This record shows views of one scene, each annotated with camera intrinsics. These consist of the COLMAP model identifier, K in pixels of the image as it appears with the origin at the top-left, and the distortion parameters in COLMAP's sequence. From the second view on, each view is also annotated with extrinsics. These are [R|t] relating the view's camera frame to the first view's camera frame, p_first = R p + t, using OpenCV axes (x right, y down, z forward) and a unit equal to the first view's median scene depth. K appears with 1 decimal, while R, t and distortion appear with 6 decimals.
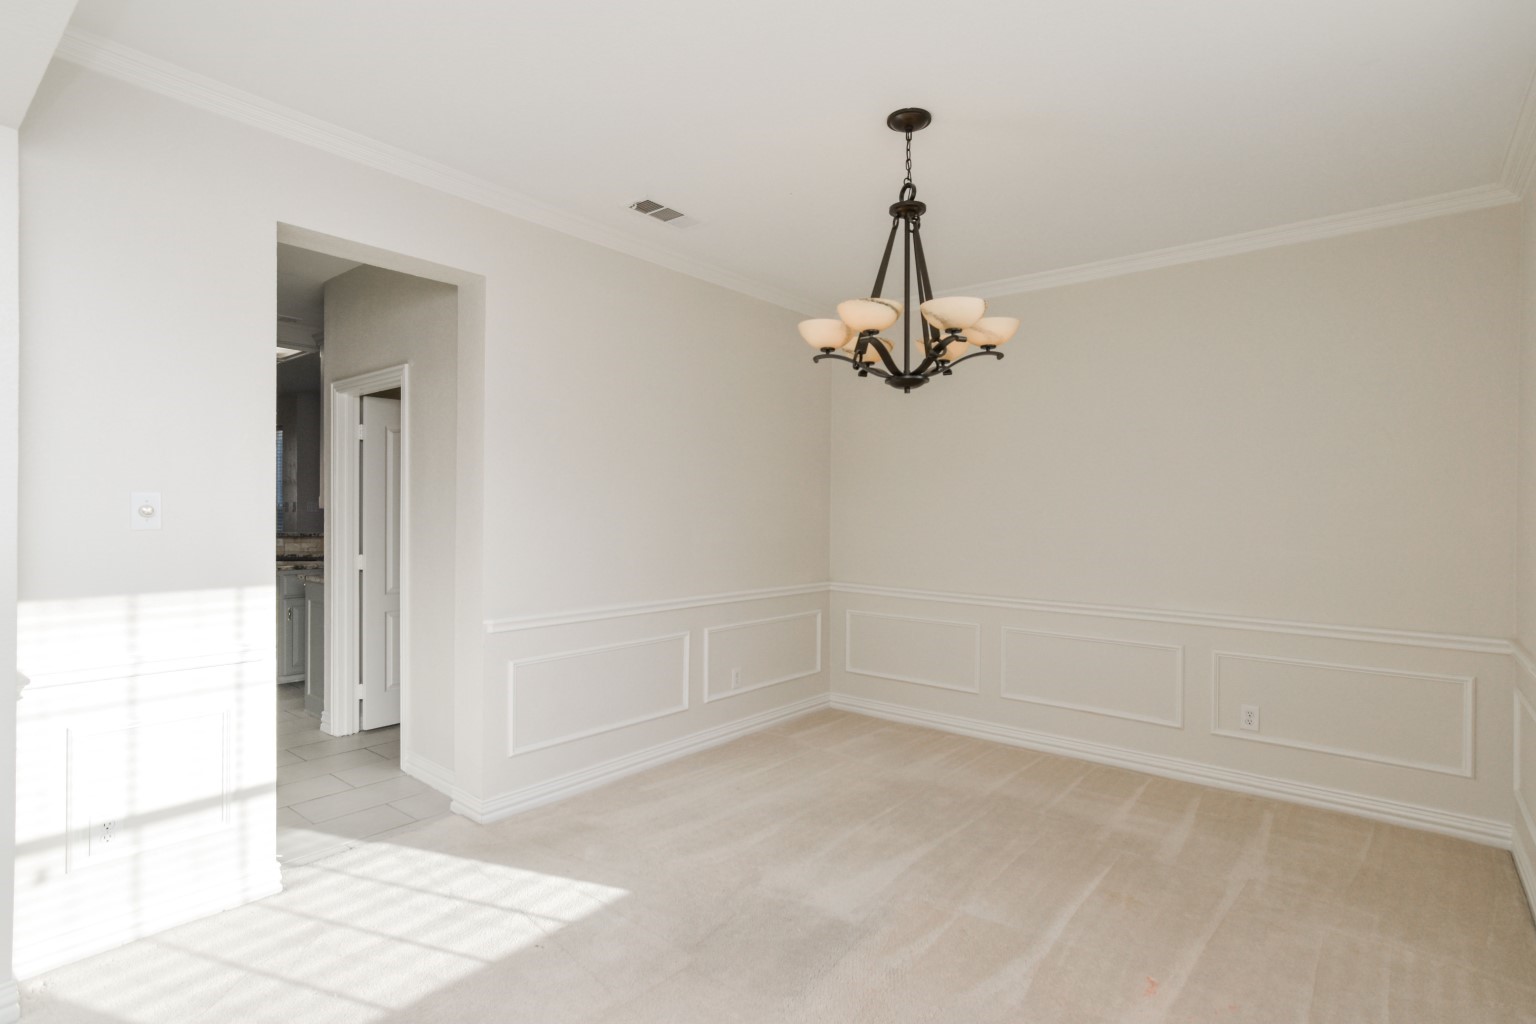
lens RADIAL K [[764.4, 0, 761.7], [0, 764.4, 507.6], [0, 0, 1]] dist [0.004967, 0.001230]
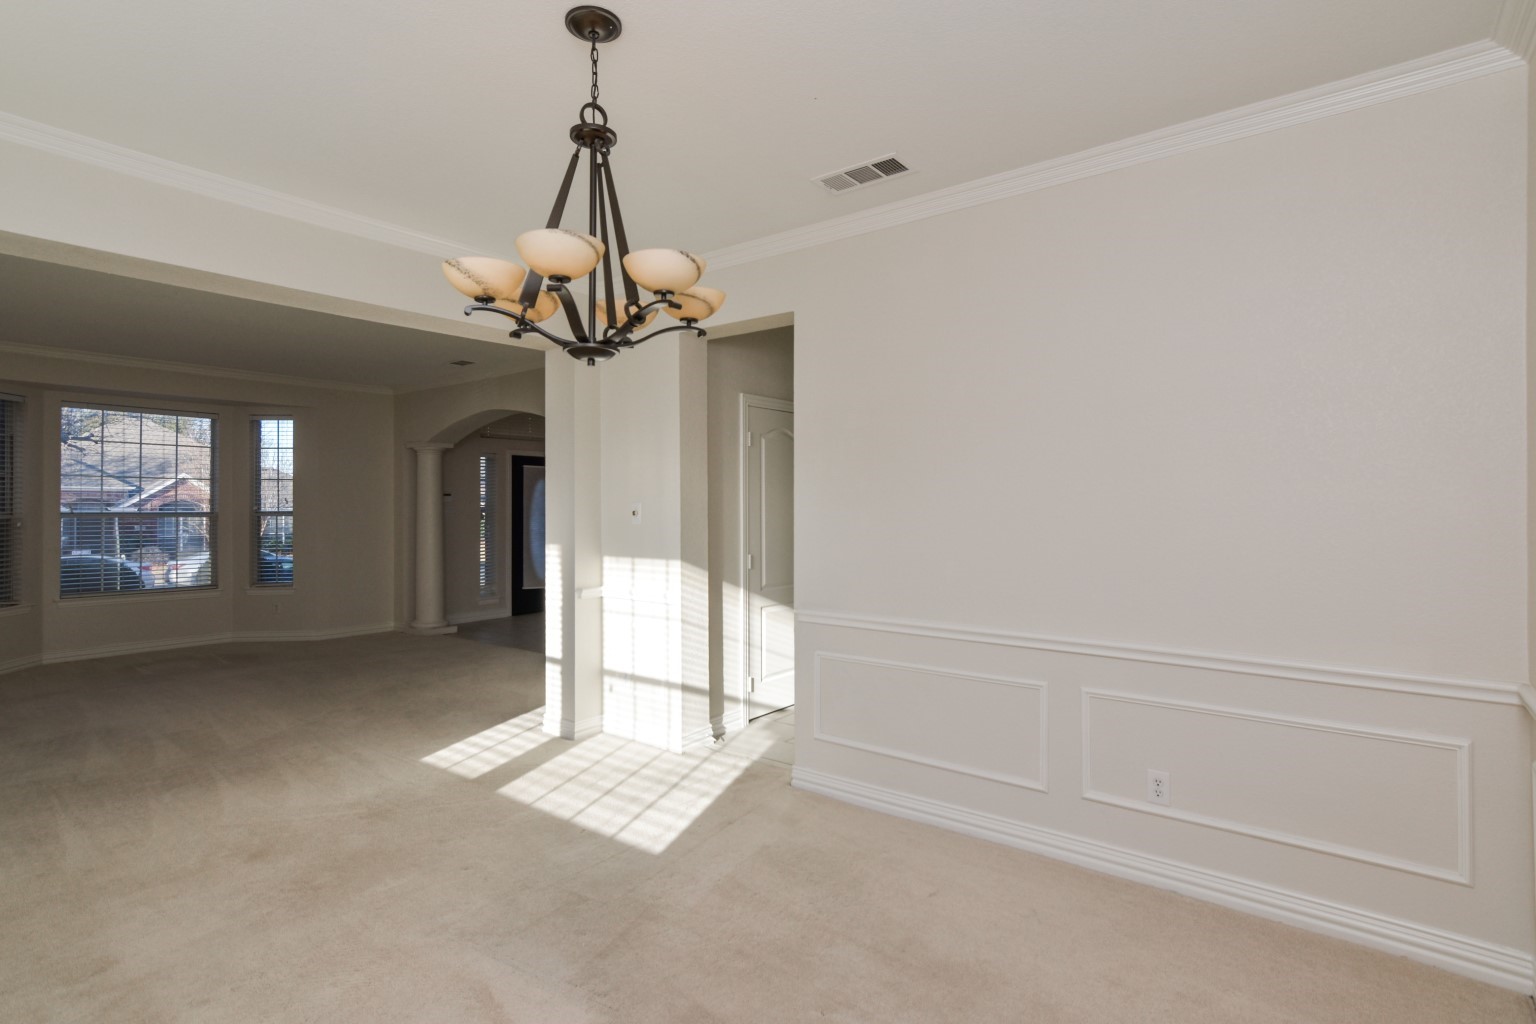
lens RADIAL K [[764.4, 0, 761.7], [0, 764.4, 507.6], [0, 0, 1]] dist [0.004967, 0.001230]
pose [[0.022697, -0.007458, -0.999715, 1.039257], [0.003606, 0.999966, -0.007378, 0.004901], [0.999736, -0.003437, 0.022723, 1.232482]]
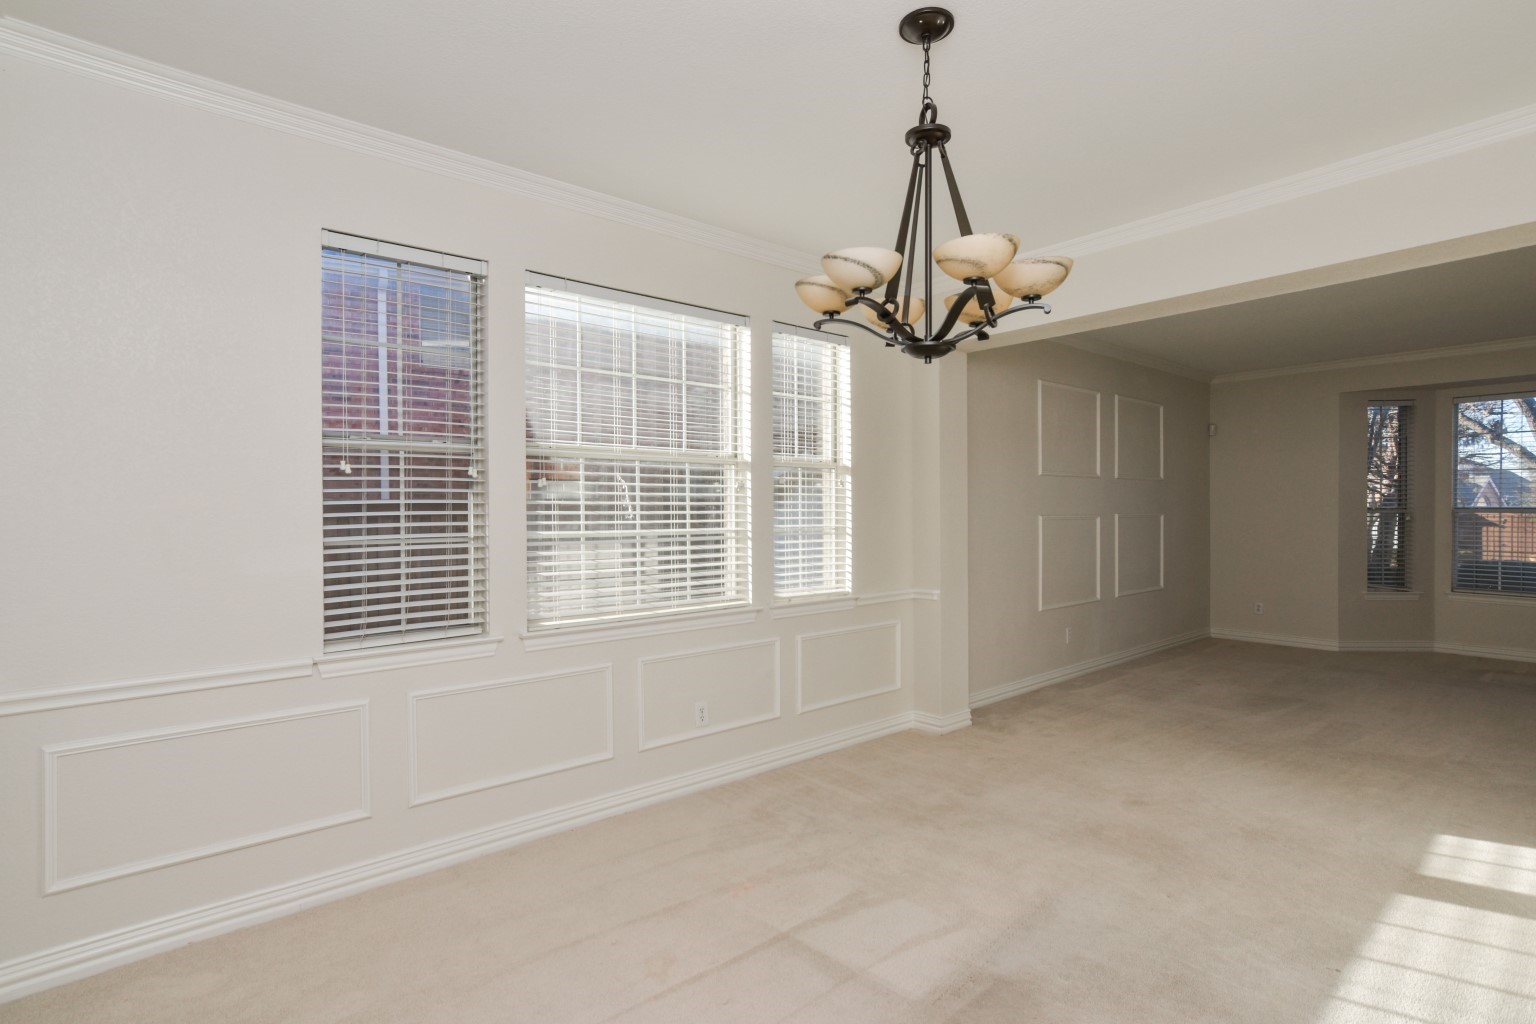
lens RADIAL K [[753.7, 0, 768.0], [0, 753.7, 512.0], [0, 0, 1]] dist [0.012810, 0.000295]
pose [[-0.985697, -0.004794, 0.168459, 0.224190], [-0.004133, 0.999982, 0.004275, 0.009162], [-0.168477, 0.003517, -0.985699, 1.946548]]
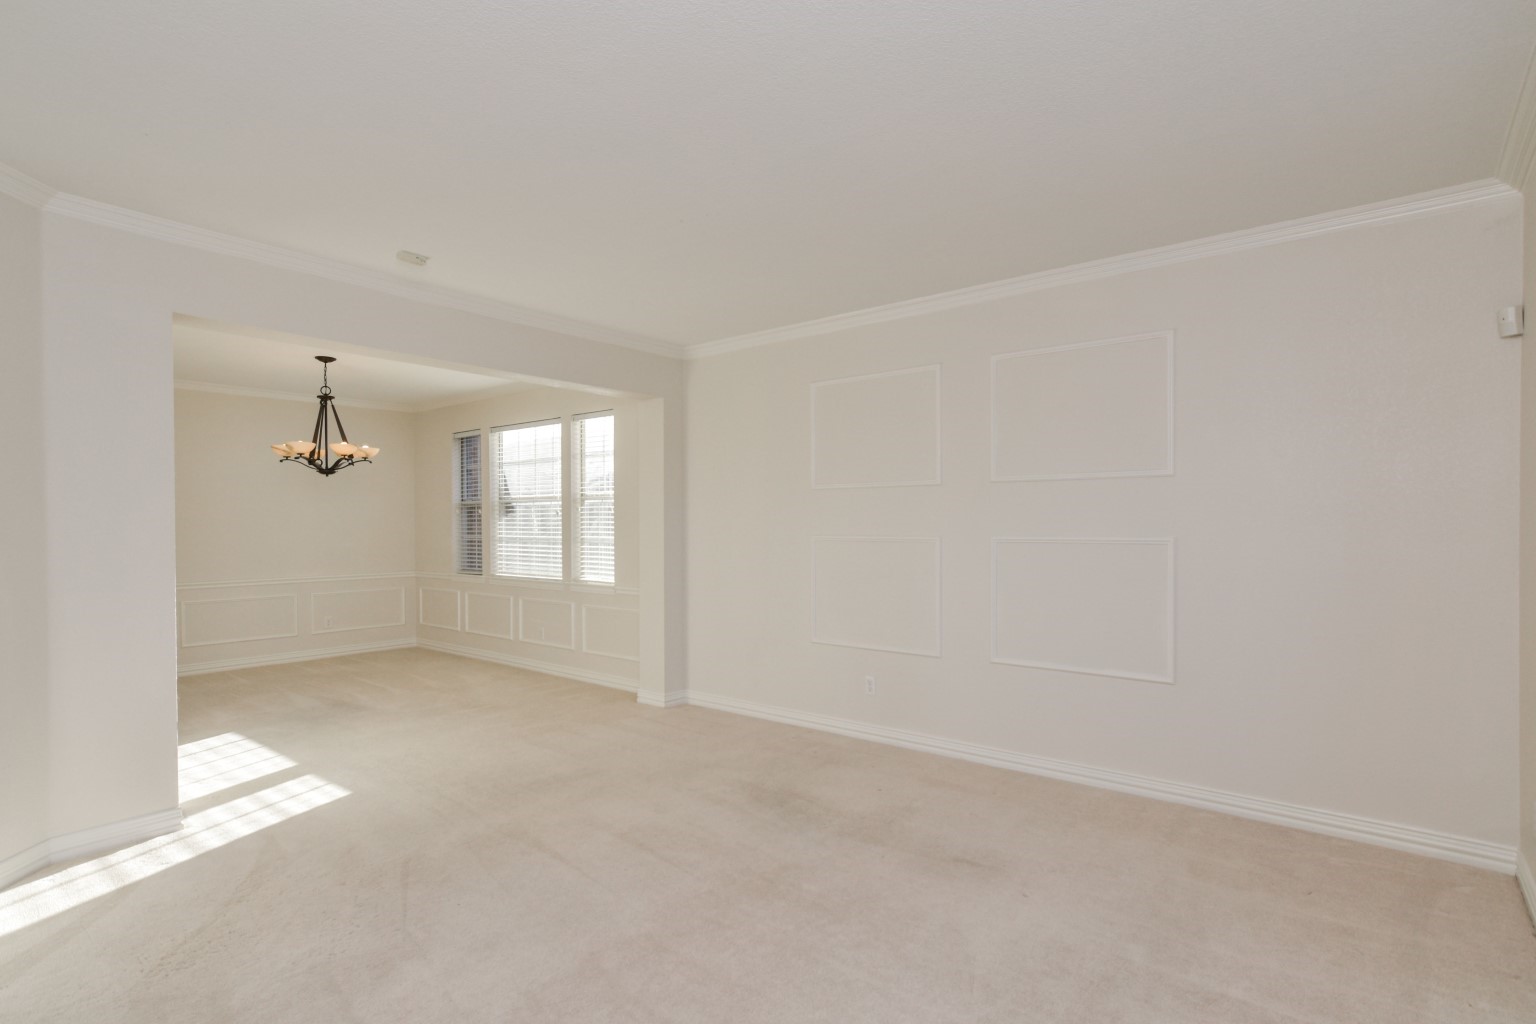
lens RADIAL K [[753.7, 0, 768.0], [0, 753.7, 512.0], [0, 0, 1]] dist [0.012810, 0.000295]
pose [[-0.004349, 0.000617, 0.999990, -2.232405], [0.002387, 0.999997, -0.000607, -0.037956], [-0.999988, 0.002384, -0.004350, -0.337813]]
